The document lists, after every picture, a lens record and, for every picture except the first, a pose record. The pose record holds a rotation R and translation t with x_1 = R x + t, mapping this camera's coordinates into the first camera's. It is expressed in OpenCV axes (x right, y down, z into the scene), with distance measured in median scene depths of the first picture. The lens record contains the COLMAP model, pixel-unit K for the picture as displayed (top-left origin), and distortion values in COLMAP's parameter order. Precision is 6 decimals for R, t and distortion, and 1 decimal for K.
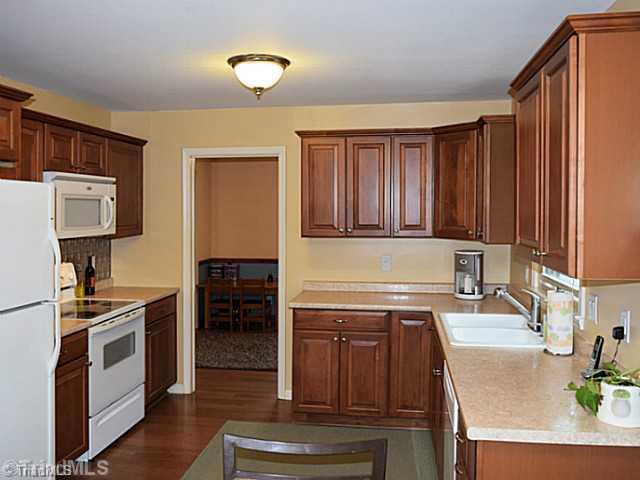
lens RADIAL K [[599.7, 0, 321.6], [0, 599.7, 239.4], [0, 0, 1]] dist [-0.029656, 0.000000]
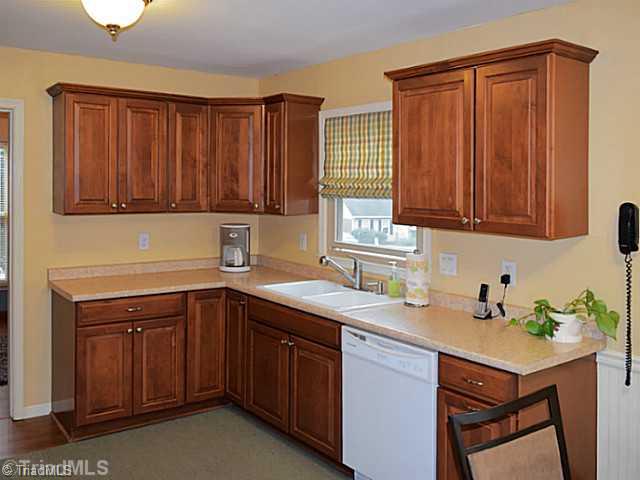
lens RADIAL K [[599.7, 0, 322.9], [0, 599.7, 238.8], [0, 0, 1]] dist [-0.029656, 0.000000]
pose [[0.694617, -0.055738, 0.717217, -0.391522], [0.022706, 0.998196, 0.055583, -0.009237], [-0.719021, -0.022323, 0.694629, 0.193828]]
